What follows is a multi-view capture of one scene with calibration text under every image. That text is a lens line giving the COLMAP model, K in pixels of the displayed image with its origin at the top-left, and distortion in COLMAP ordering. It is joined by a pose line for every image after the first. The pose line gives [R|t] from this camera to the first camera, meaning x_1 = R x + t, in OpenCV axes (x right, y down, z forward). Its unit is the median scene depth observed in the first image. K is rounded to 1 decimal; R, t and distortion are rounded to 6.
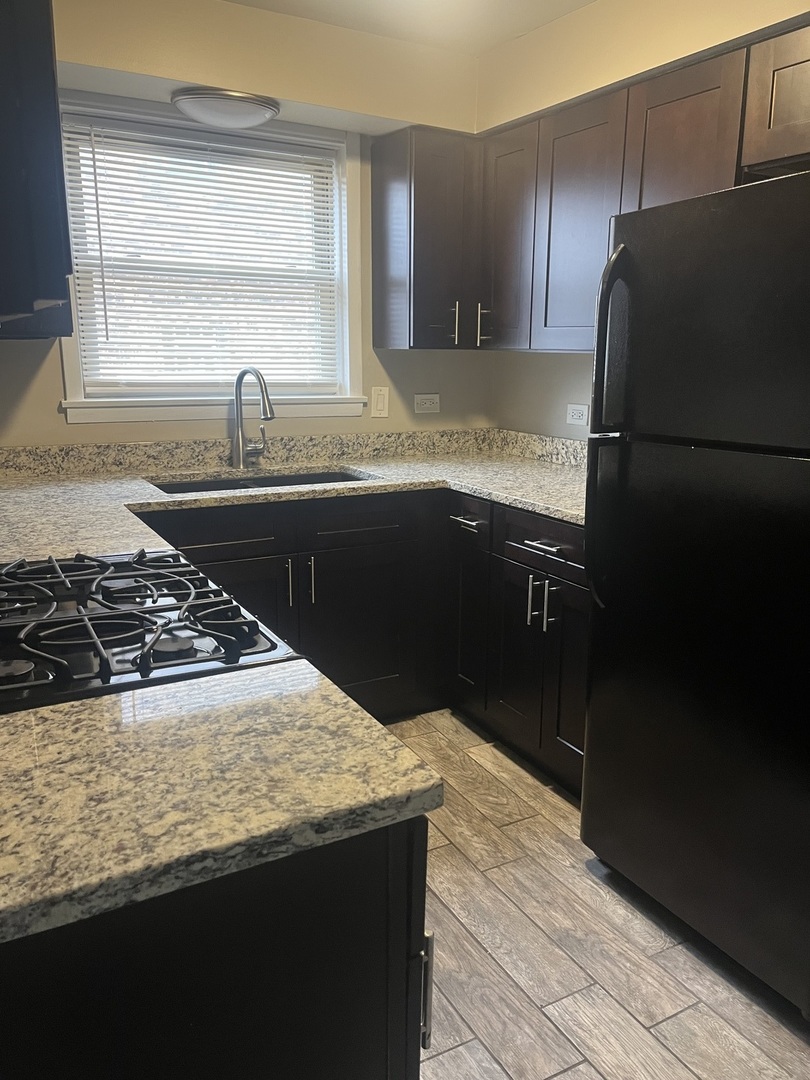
lens RADIAL K [[818.0, 0, 408.6], [0, 818.0, 545.5], [0, 0, 1]] dist [0.070526, -0.098076]
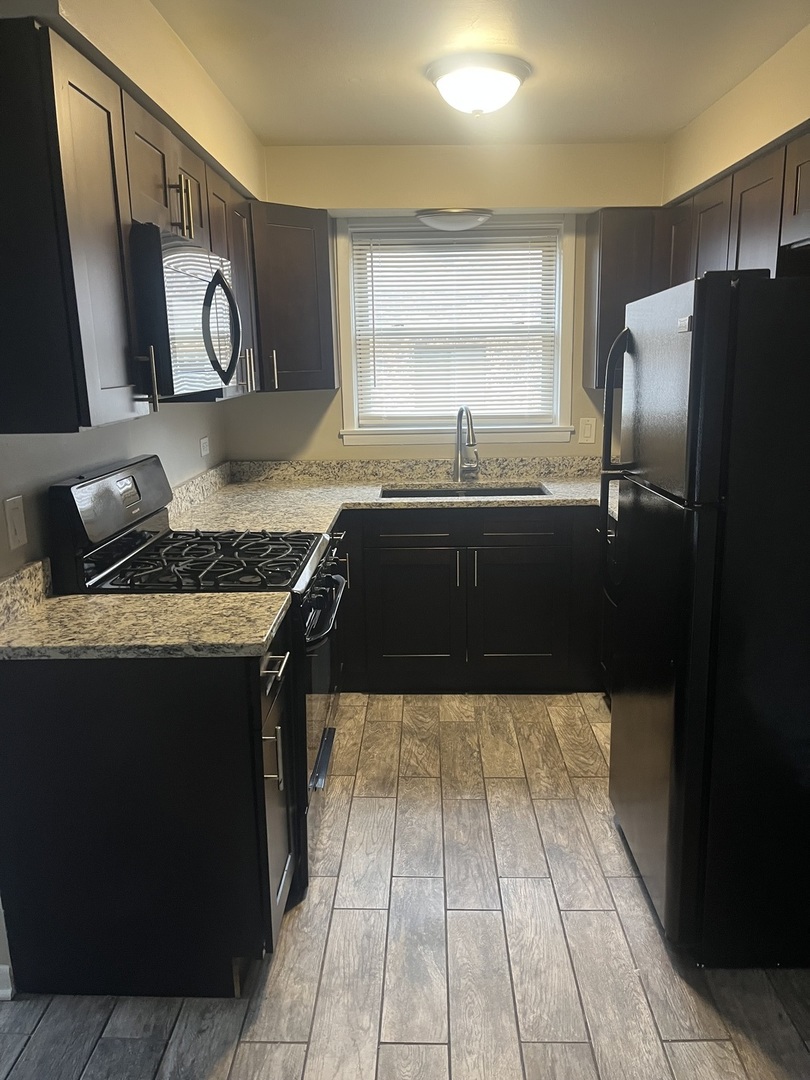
lens RADIAL K [[818.0, 0, 408.6], [0, 818.0, 545.5], [0, 0, 1]] dist [0.070526, -0.098076]
pose [[0.863542, 0.087204, -0.496680, 0.407291], [-0.089718, 0.995789, 0.018849, -0.009517], [0.496232, 0.028284, 0.867729, -0.185925]]
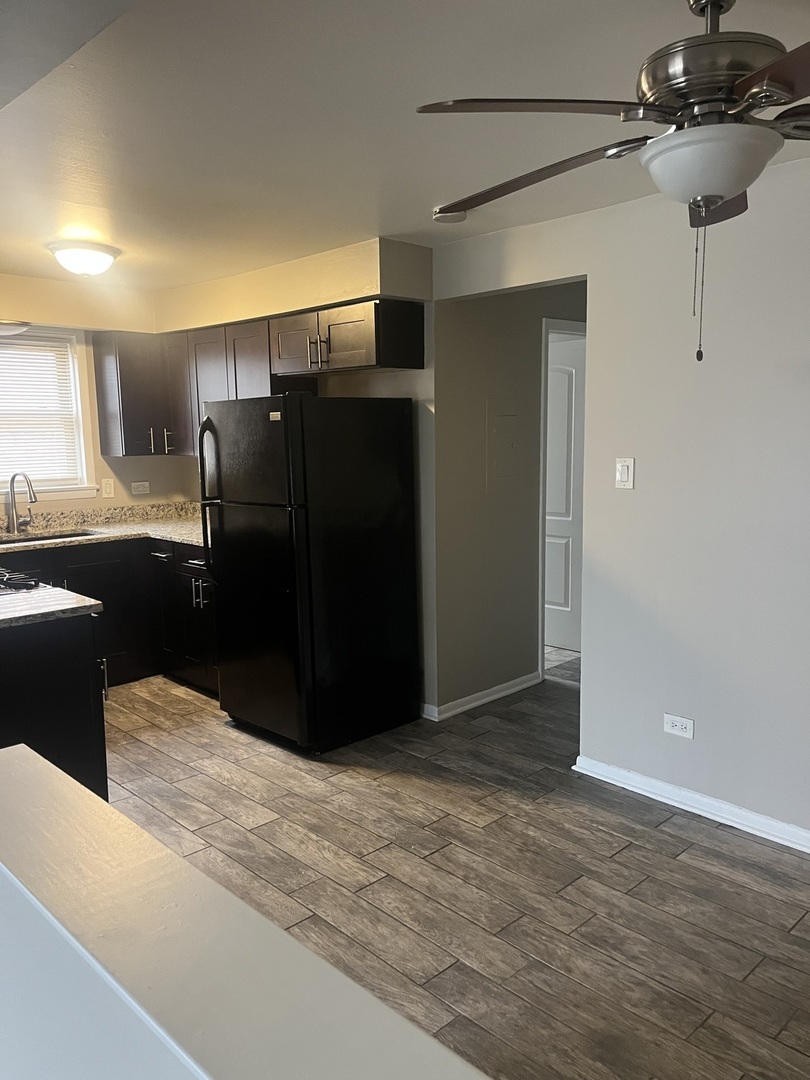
lens RADIAL K [[829.9, 0, 401.7], [0, 829.9, 547.0], [0, 0, 1]] dist [0.045363, -0.101526]
pose [[0.965060, -0.060570, 0.254932, 0.110754], [0.082830, 0.993546, -0.077499, 0.126435], [-0.248592, 0.095908, 0.963848, -0.786888]]
